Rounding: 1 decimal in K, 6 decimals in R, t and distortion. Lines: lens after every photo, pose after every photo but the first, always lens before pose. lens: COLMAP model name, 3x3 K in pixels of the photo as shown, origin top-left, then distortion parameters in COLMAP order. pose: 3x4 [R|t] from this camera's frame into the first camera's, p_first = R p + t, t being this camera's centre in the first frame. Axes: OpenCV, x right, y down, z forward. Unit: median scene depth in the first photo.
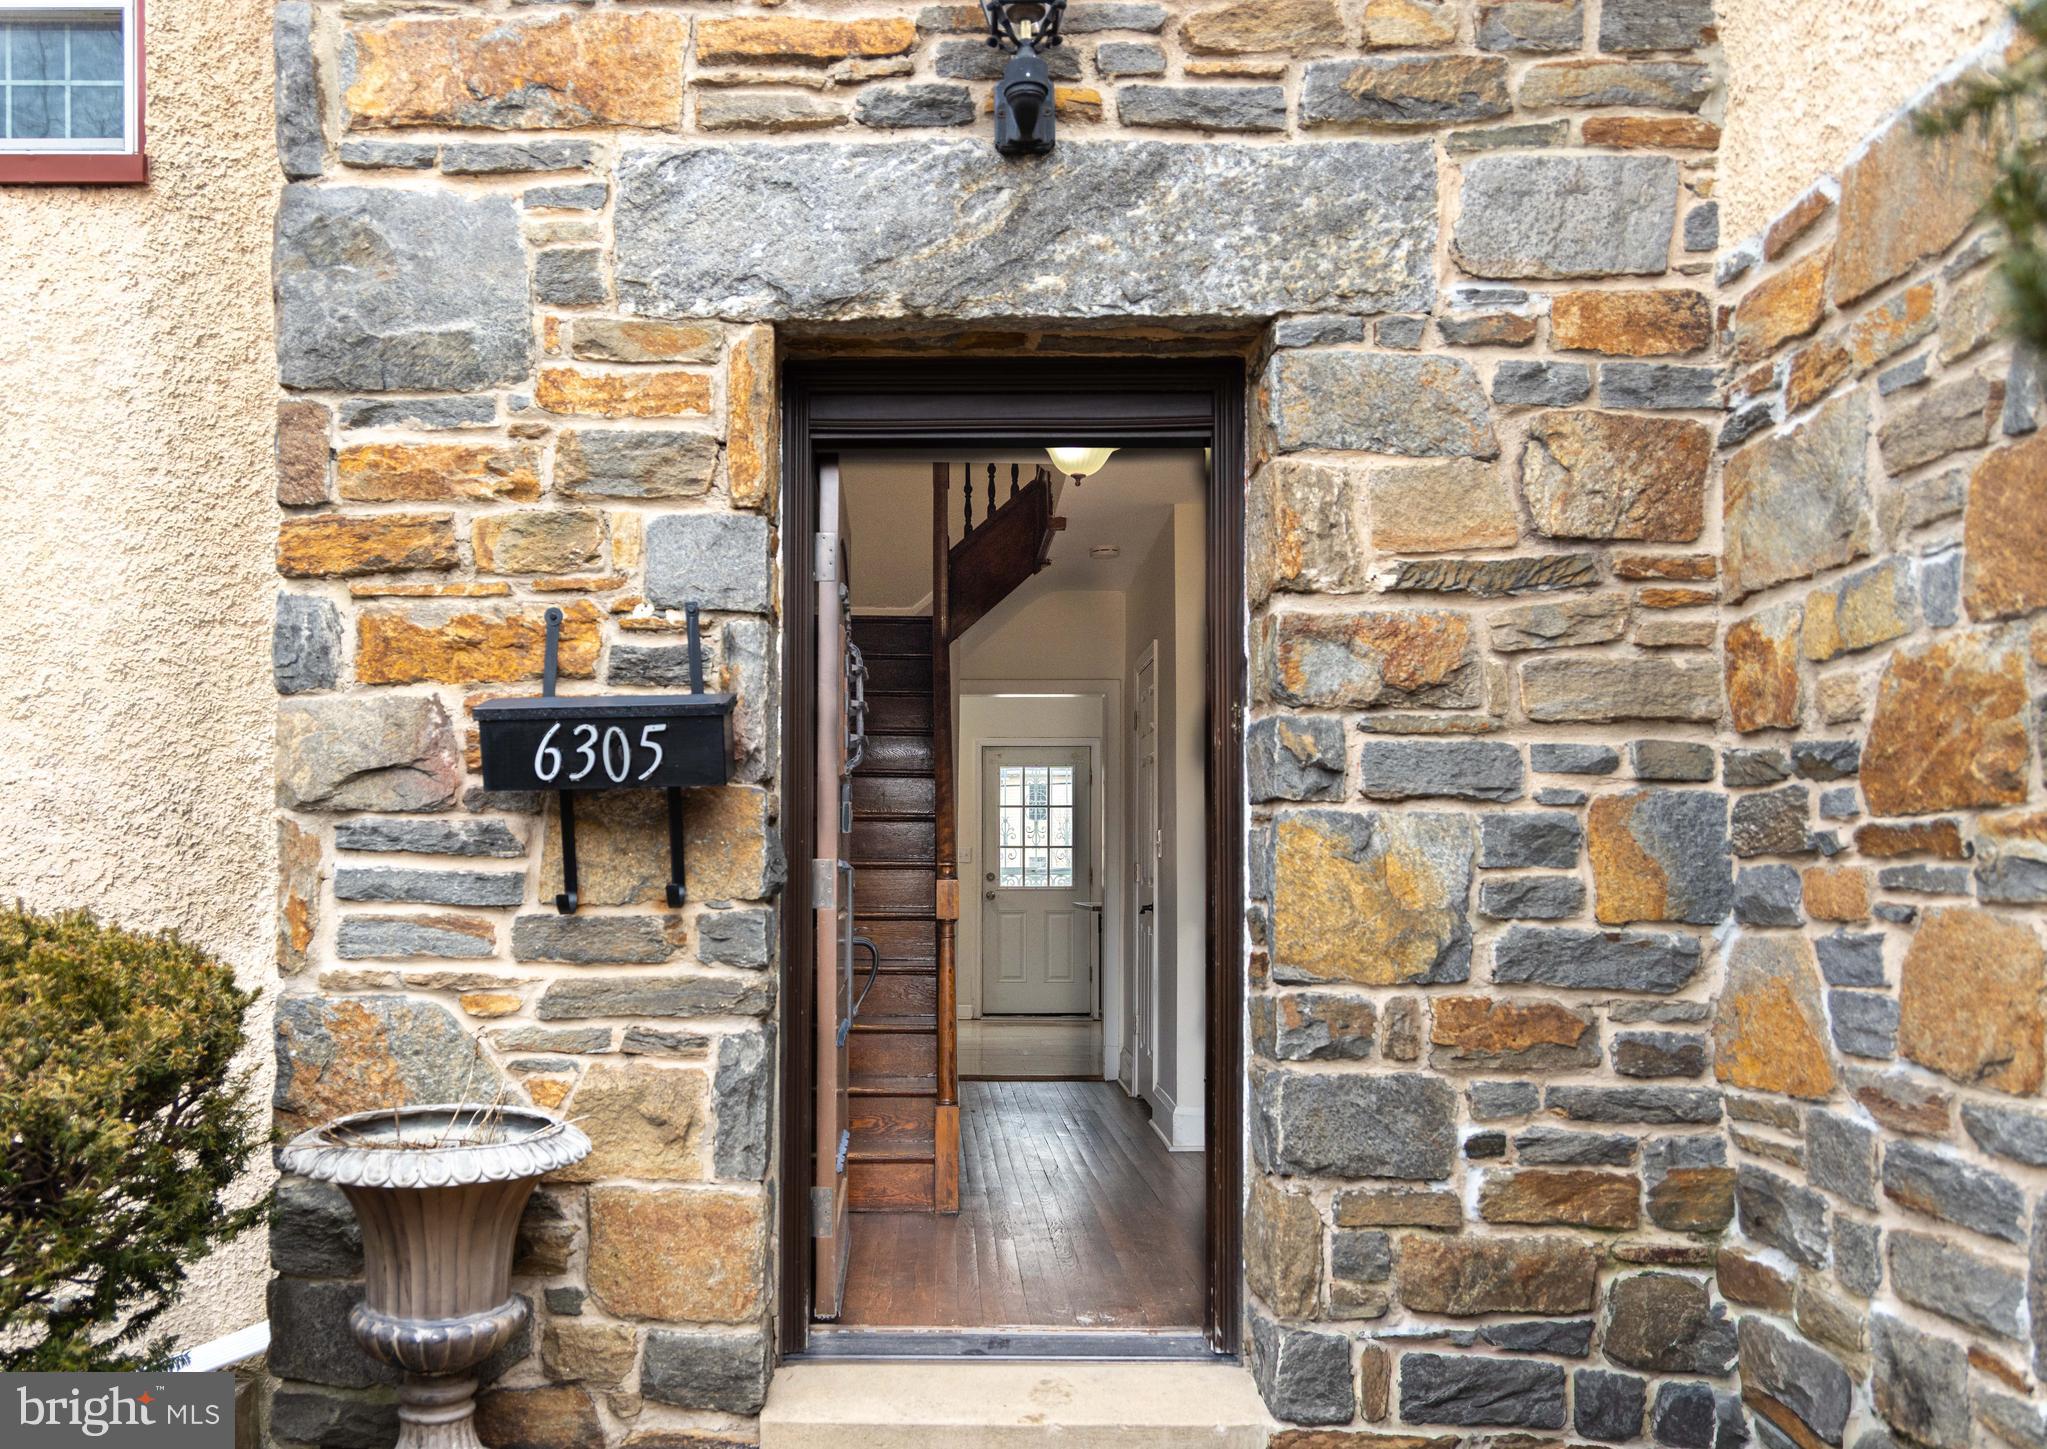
lens RADIAL K [[2344.5, 0, 1023.5], [0, 2344.5, 724.5], [0, 0, 1]] dist [0.005511, 0.002871]
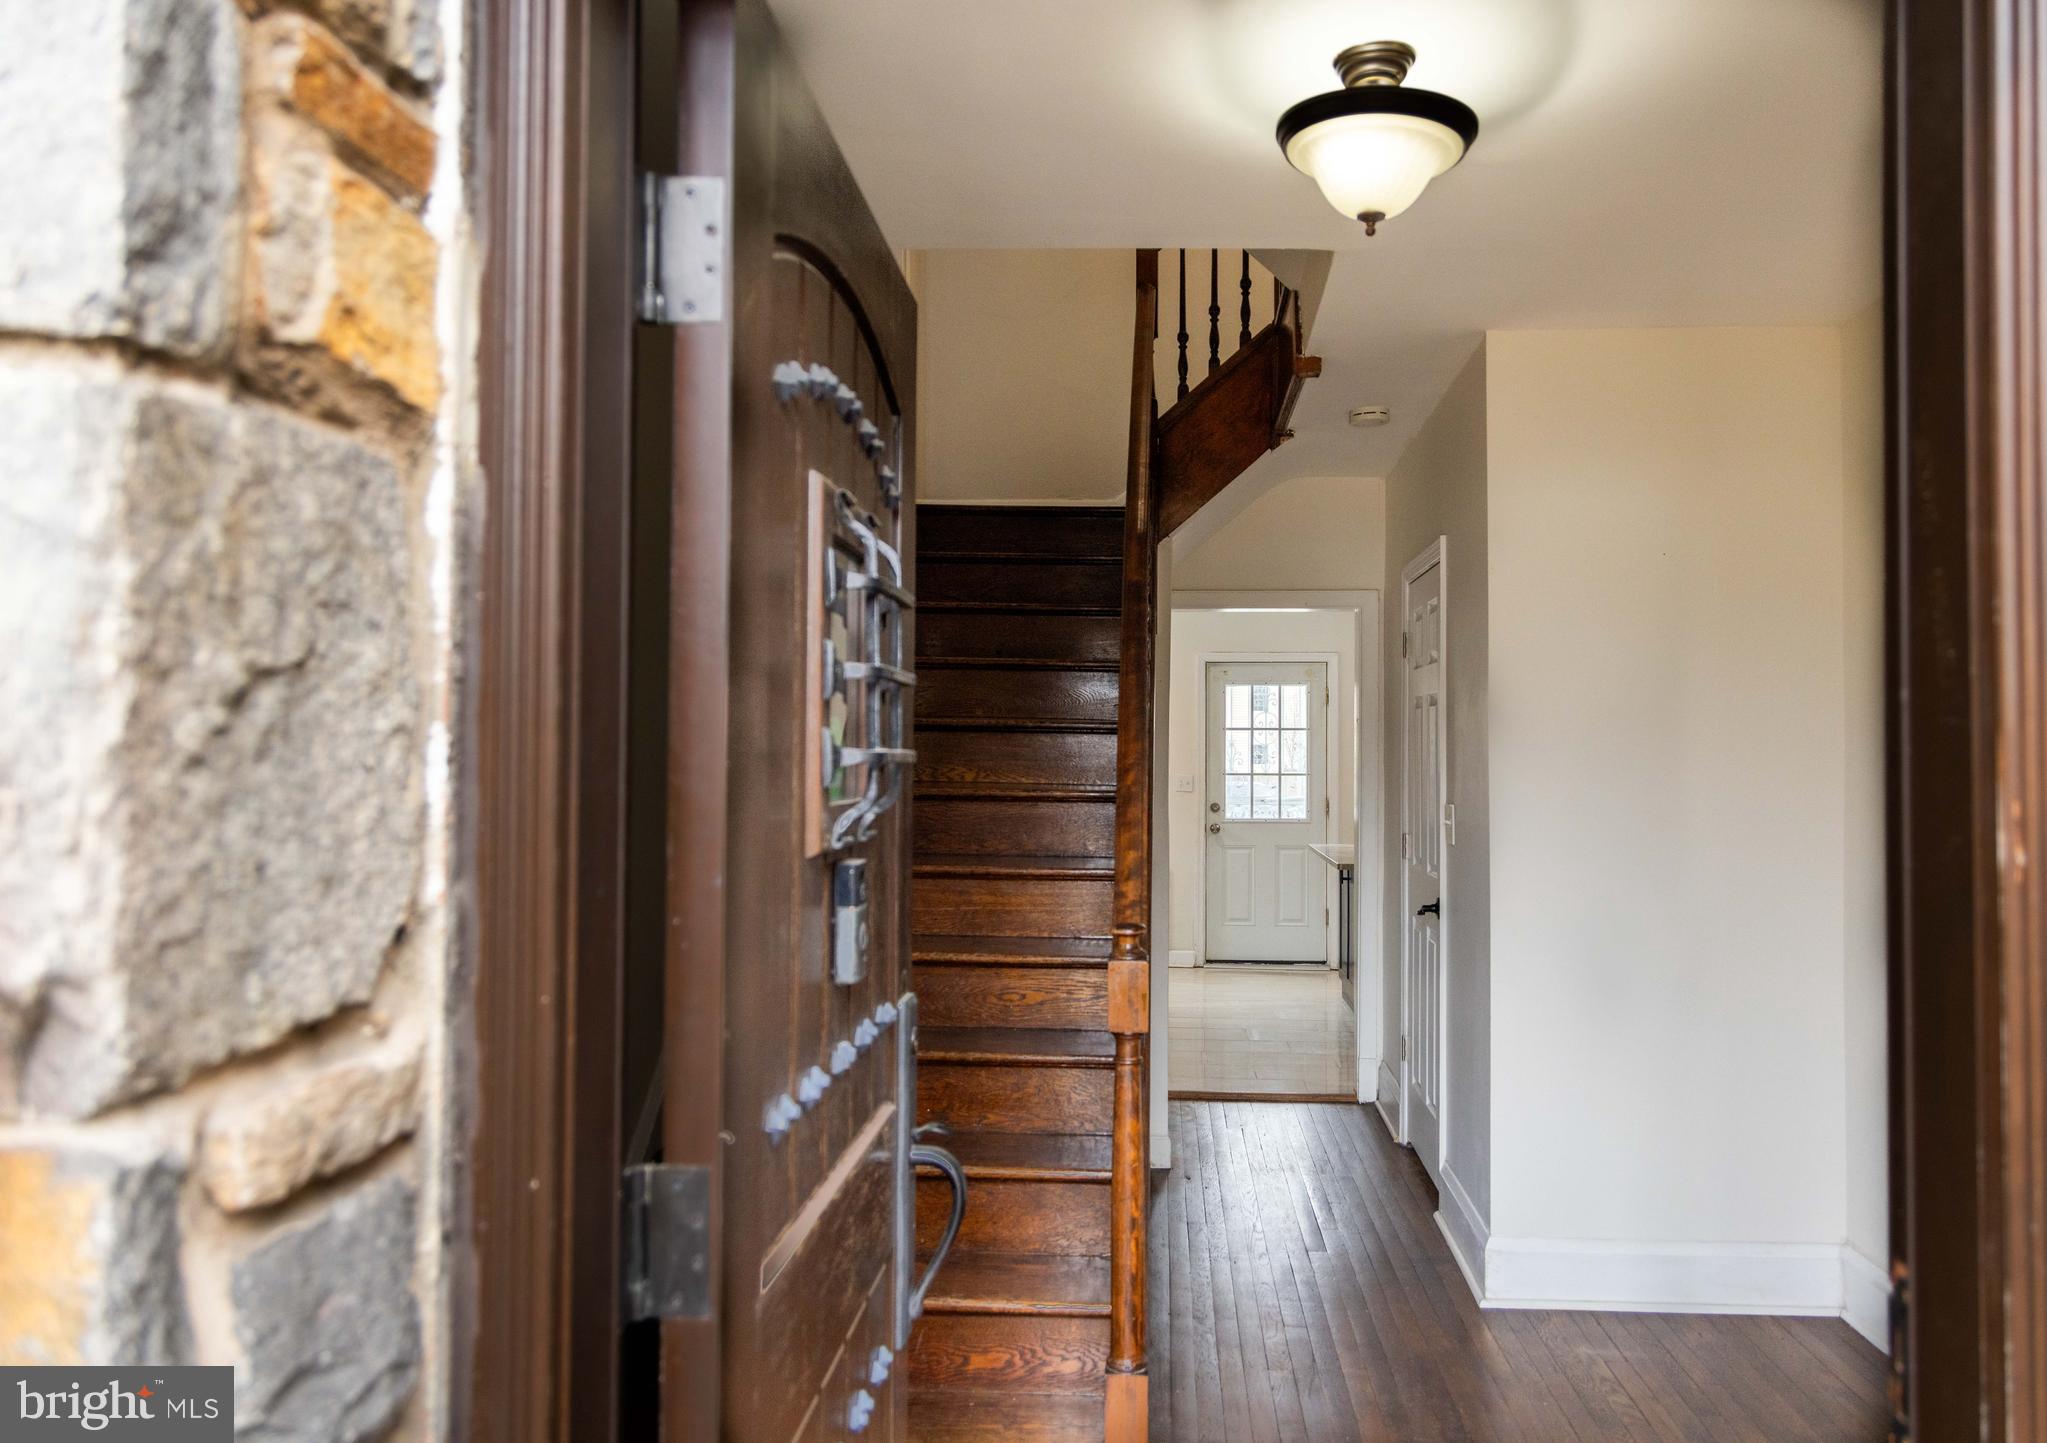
lens RADIAL K [[2344.5, 0, 1023.5], [0, 2344.5, 721.5], [0, 0, 1]] dist [0.005511, 0.002871]
pose [[0.995383, 0.001865, -0.095961, -0.001896], [0.001836, 0.999258, 0.038468, -0.005510], [0.095962, -0.038467, 0.994641, 0.214930]]
